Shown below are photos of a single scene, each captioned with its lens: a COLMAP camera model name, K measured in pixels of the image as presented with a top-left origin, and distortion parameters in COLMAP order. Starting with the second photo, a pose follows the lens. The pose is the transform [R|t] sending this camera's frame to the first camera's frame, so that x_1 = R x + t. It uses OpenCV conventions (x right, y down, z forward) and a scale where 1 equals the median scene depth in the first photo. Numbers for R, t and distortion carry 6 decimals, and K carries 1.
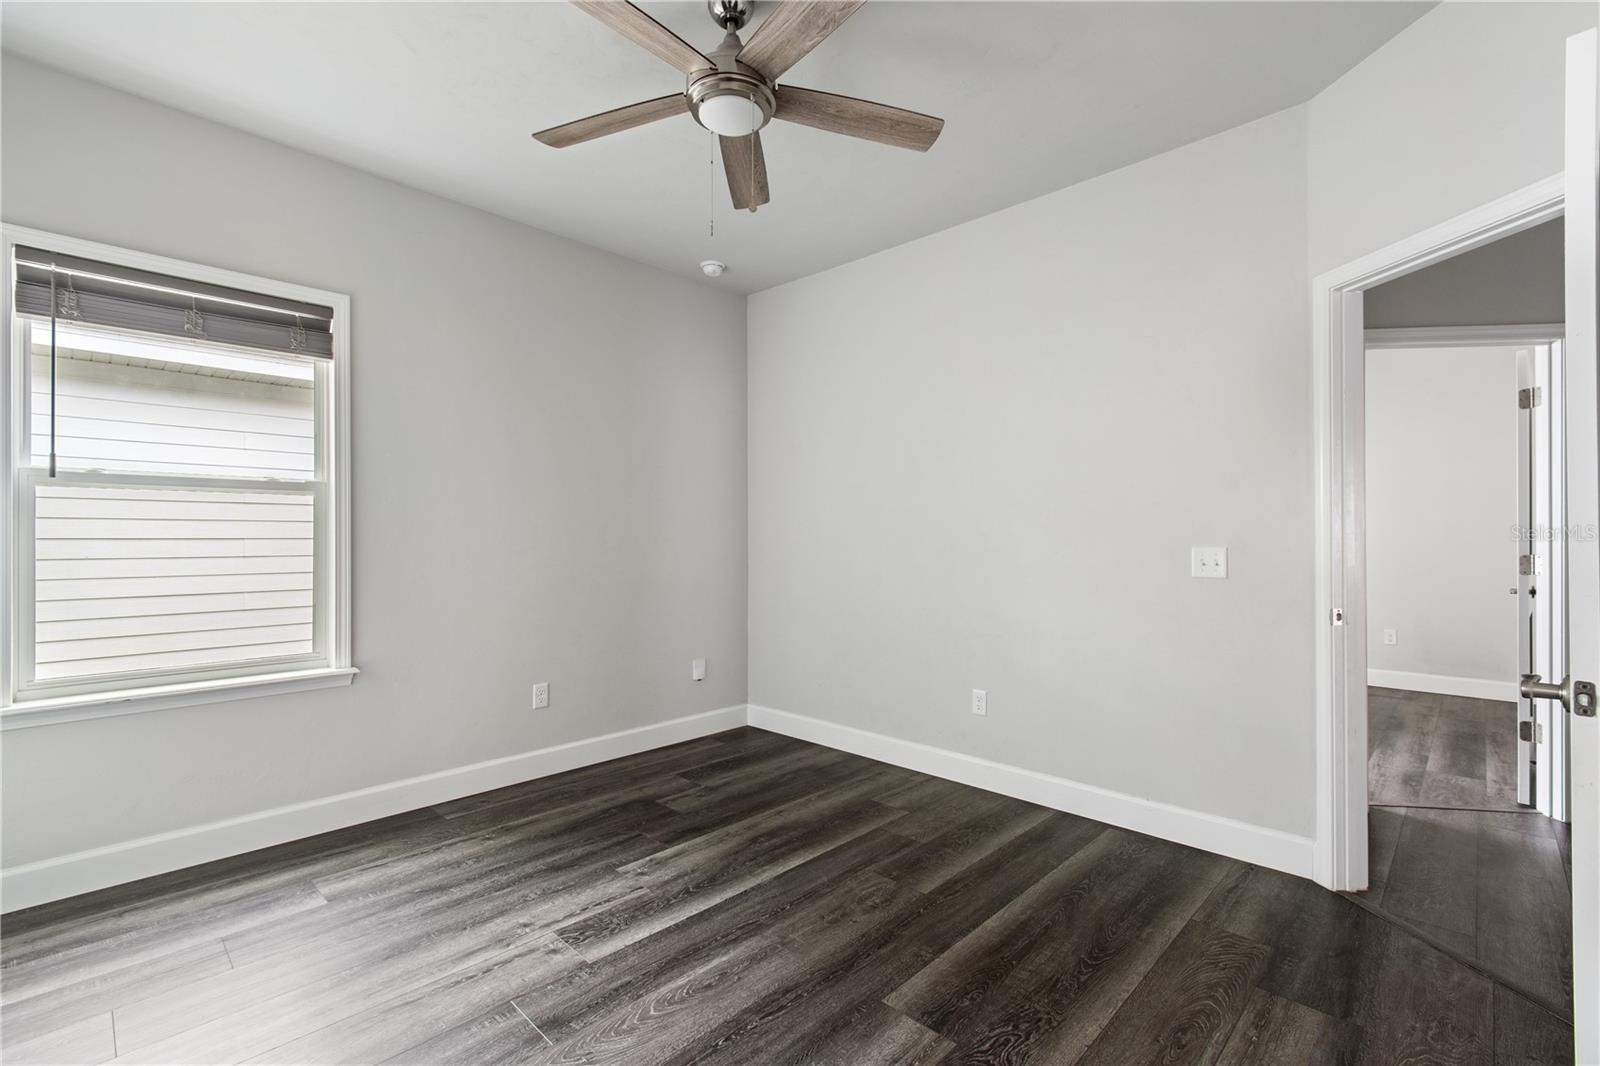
lens RADIAL K [[698.7, 0, 815.2], [0, 698.7, 537.7], [0, 0, 1]] dist [0.045626, -0.028474]
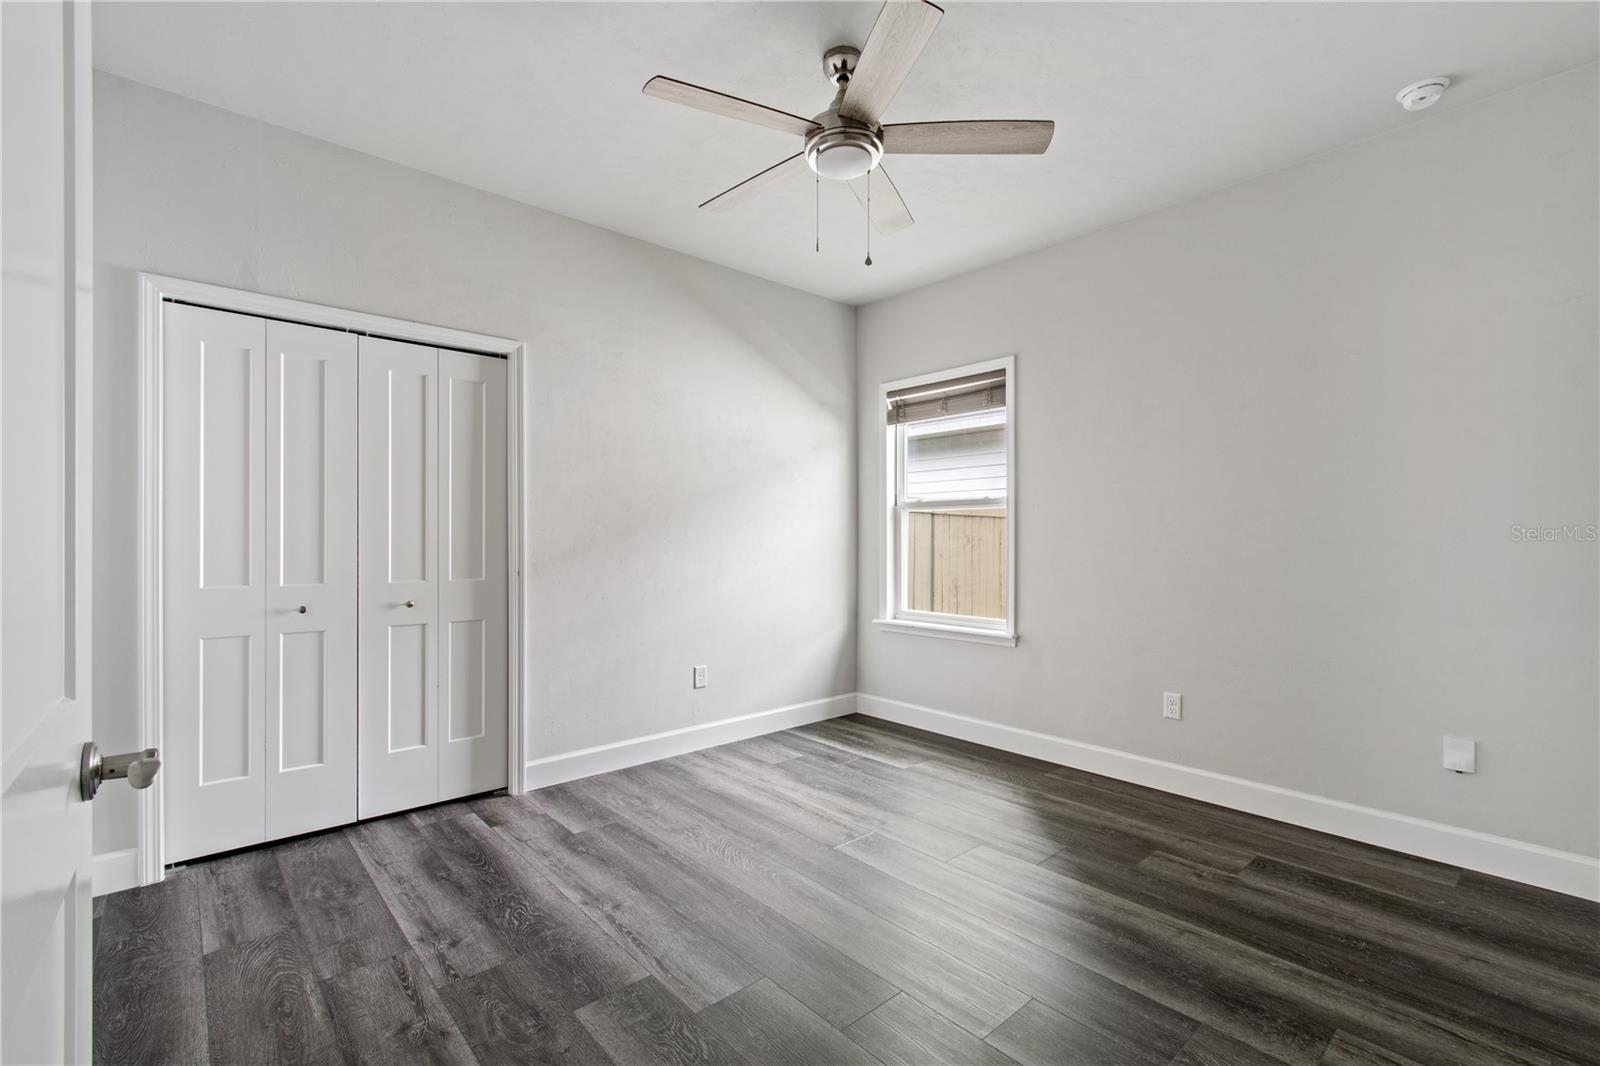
lens RADIAL K [[700.7, 0, 795.8], [0, 700.7, 548.8], [0, 0, 1]] dist [0.000871, -0.000037]
pose [[-0.082530, 0.010102, -0.996537, 0.828190], [0.000204, 0.999949, 0.010120, 0.011165], [0.996589, 0.000632, -0.082528, 0.841953]]
